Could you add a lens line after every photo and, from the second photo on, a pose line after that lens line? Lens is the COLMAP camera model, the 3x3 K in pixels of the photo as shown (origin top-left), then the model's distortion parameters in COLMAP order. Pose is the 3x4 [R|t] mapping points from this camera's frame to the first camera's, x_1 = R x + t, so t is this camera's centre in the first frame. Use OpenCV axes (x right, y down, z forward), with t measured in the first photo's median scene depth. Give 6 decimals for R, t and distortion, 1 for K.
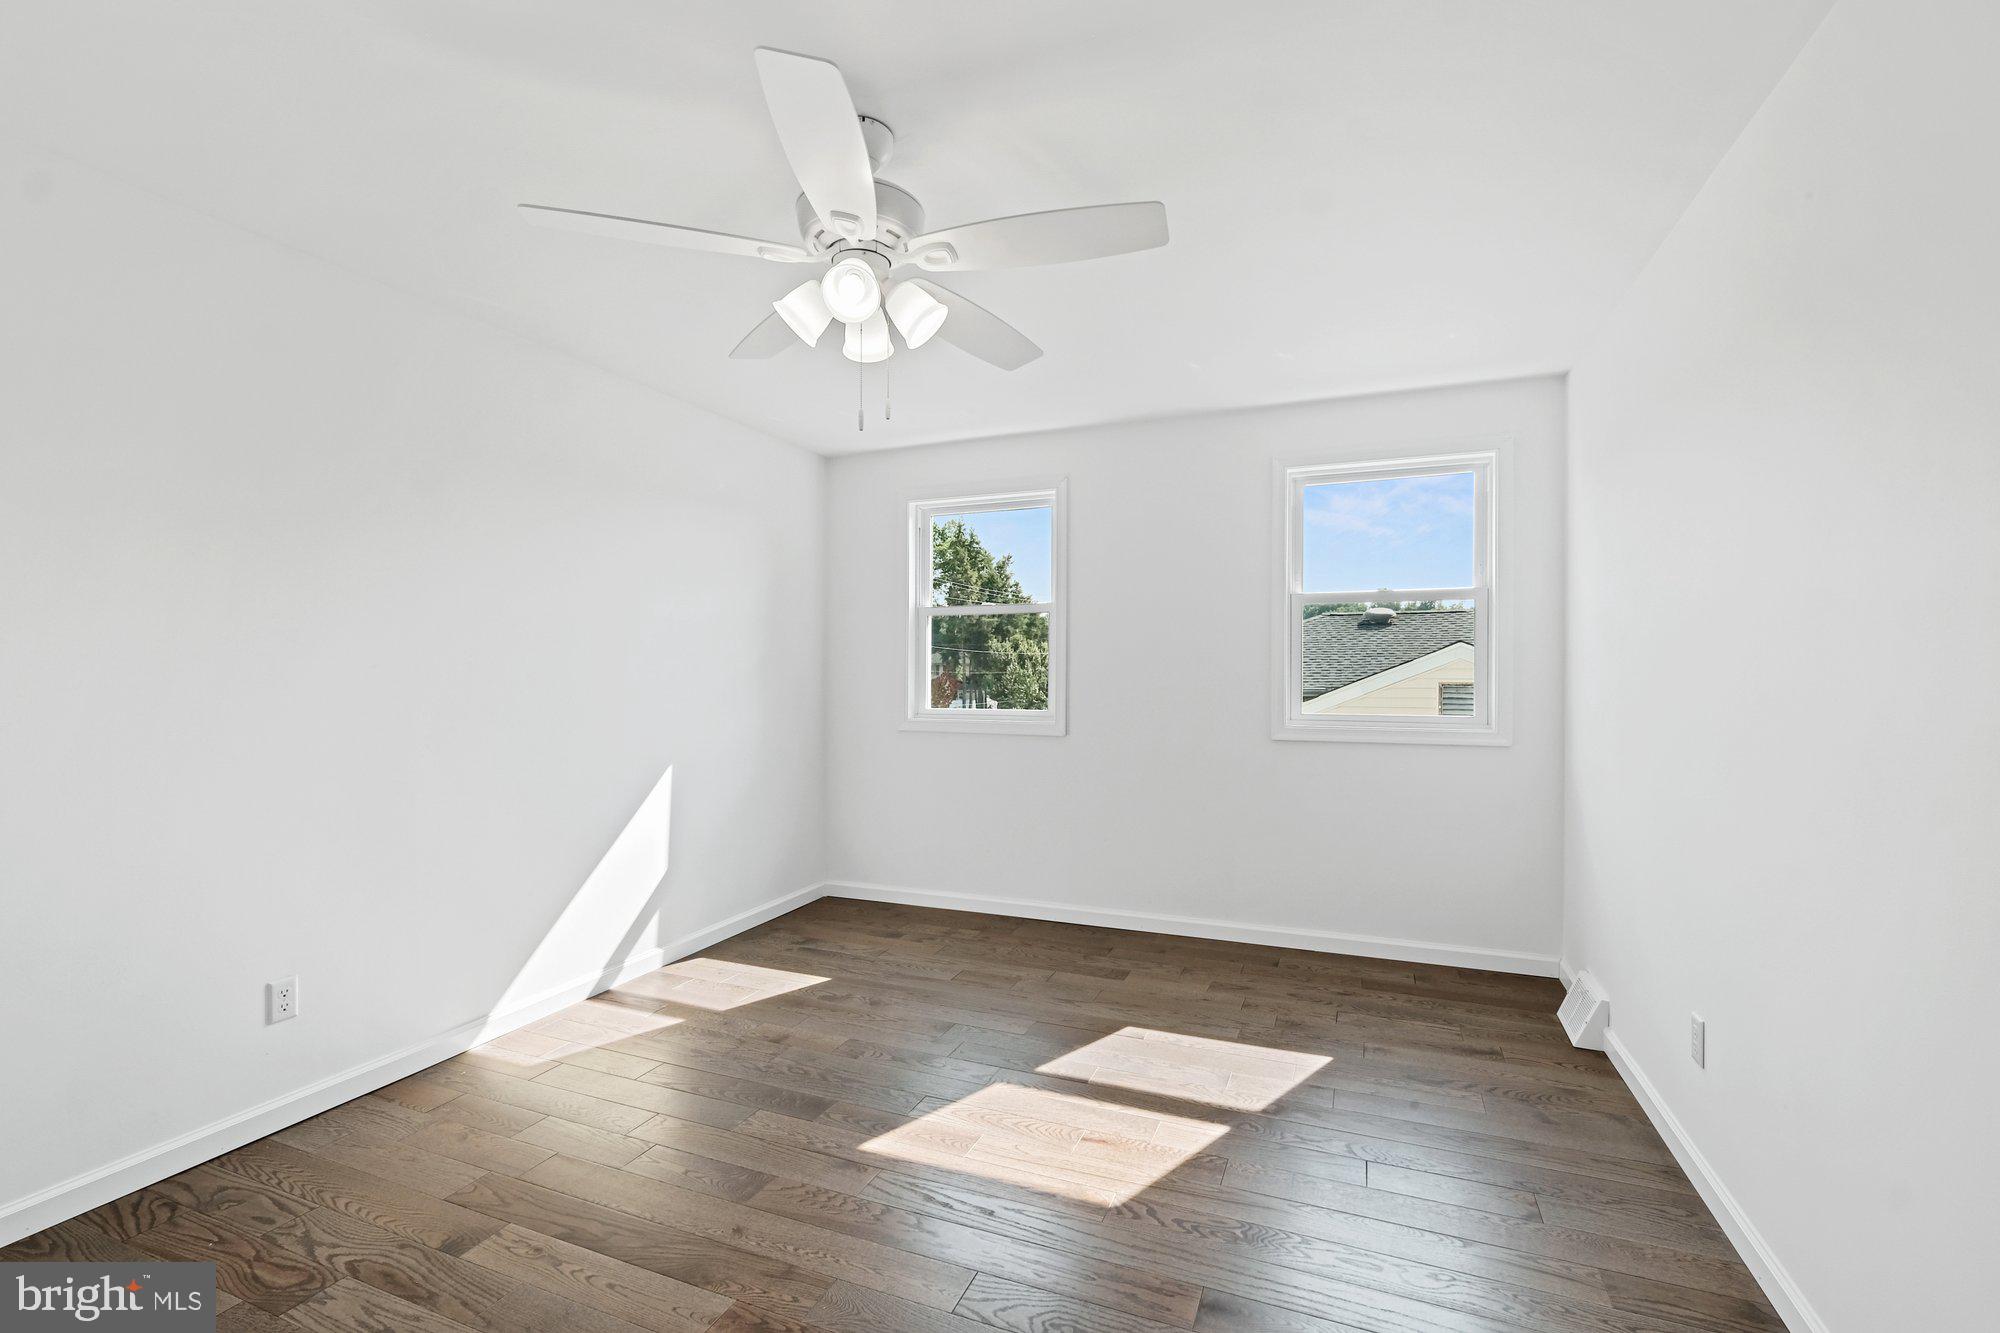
lens RADIAL K [[871.3, 0, 1000.8], [0, 871.3, 669.3], [0, 0, 1]] dist [-0.002085, -0.000219]
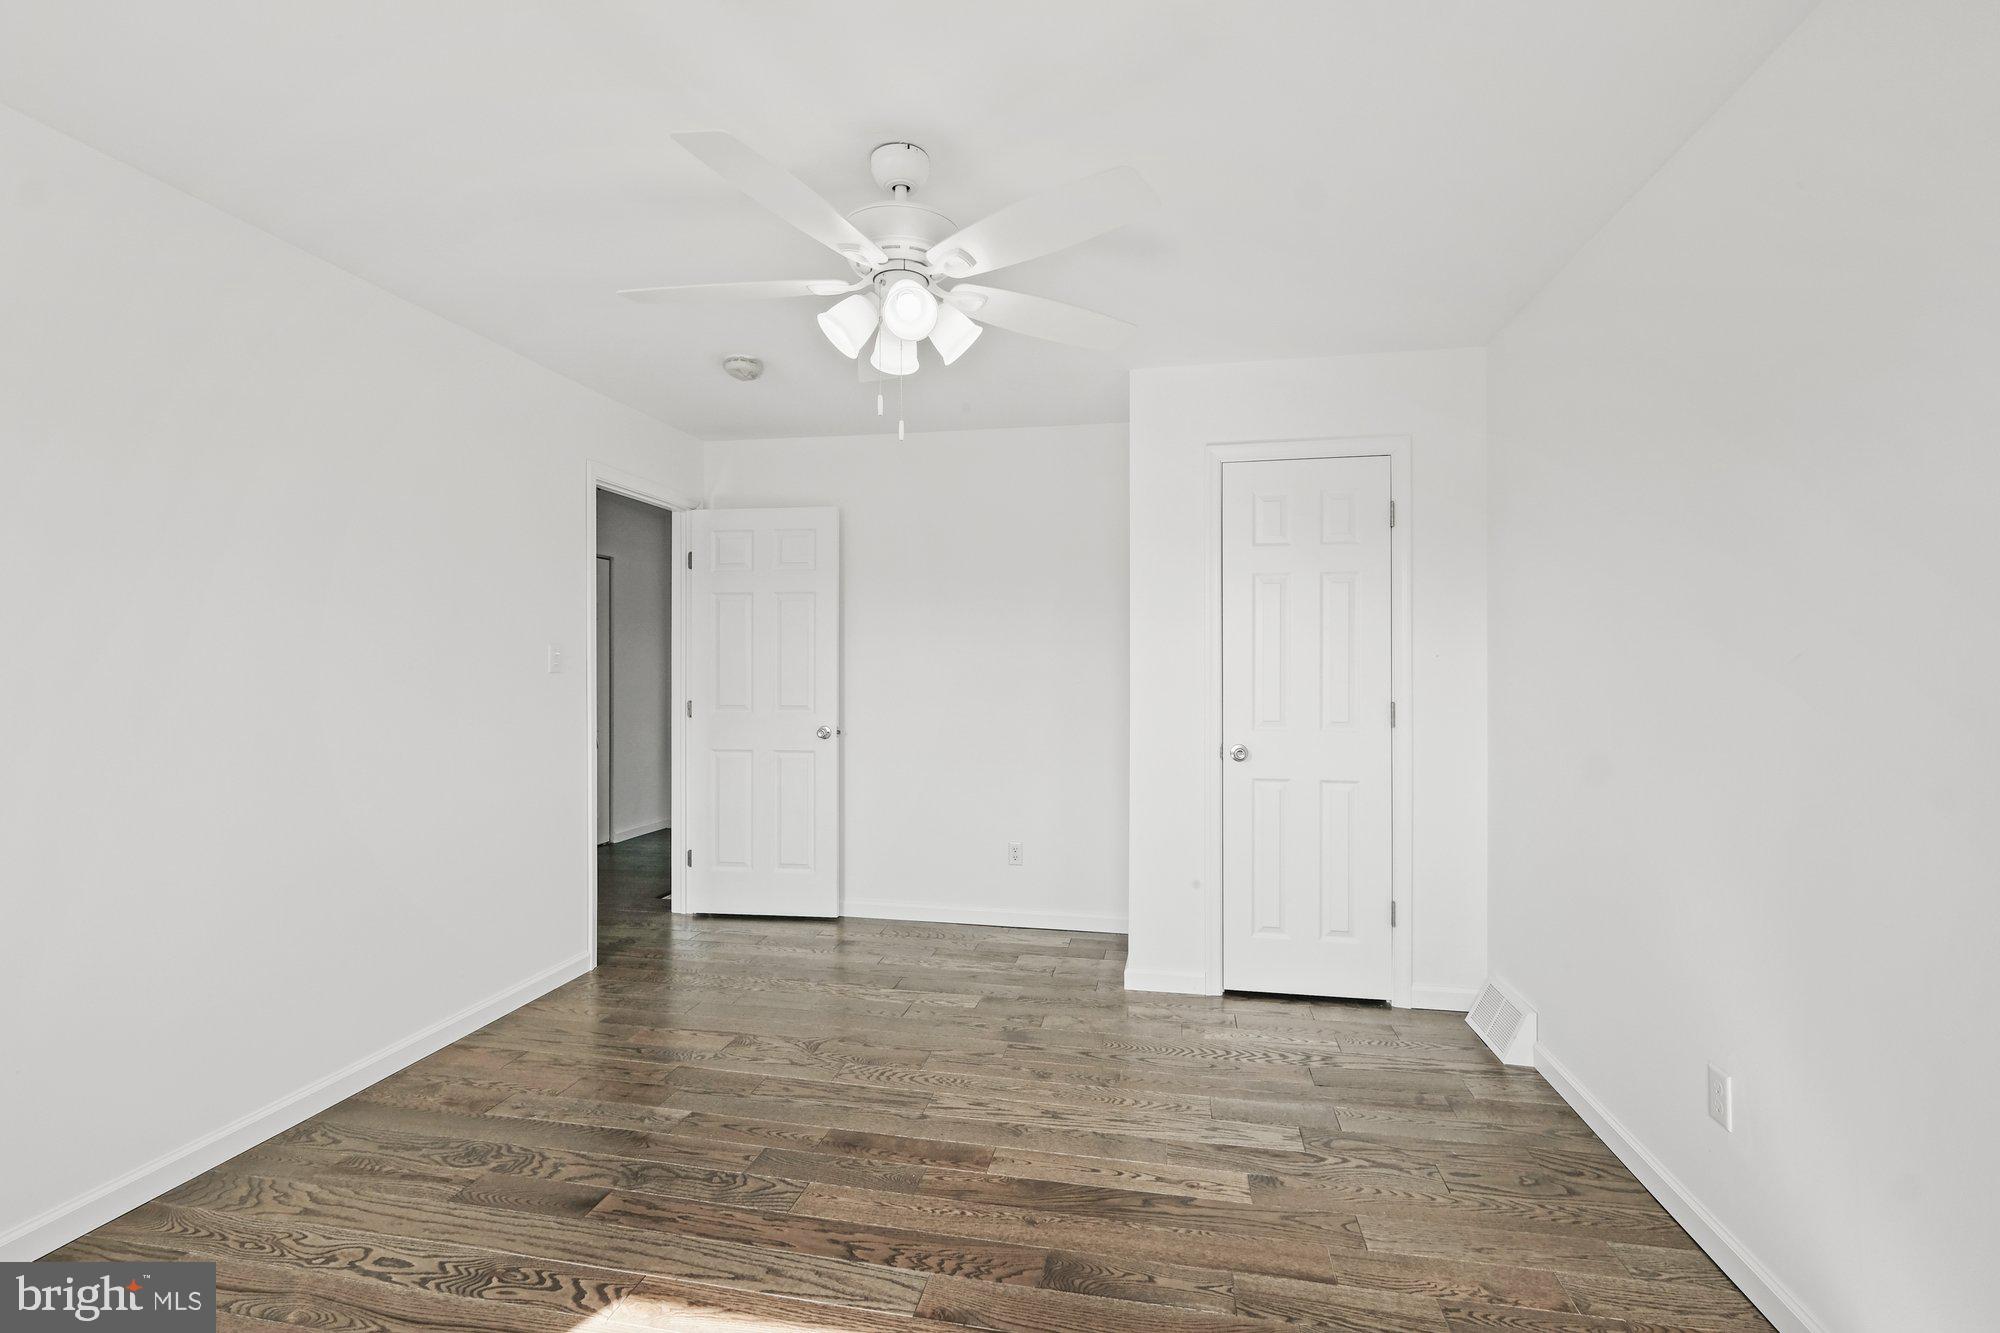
lens RADIAL K [[871.3, 0, 1000.8], [0, 871.3, 669.3], [0, 0, 1]] dist [-0.002085, -0.000219]
pose [[-0.979440, 0.000231, -0.201734, -0.065737], [0.002141, 0.999955, -0.009251, 0.012346], [0.201722, -0.009493, -0.979397, 2.037664]]
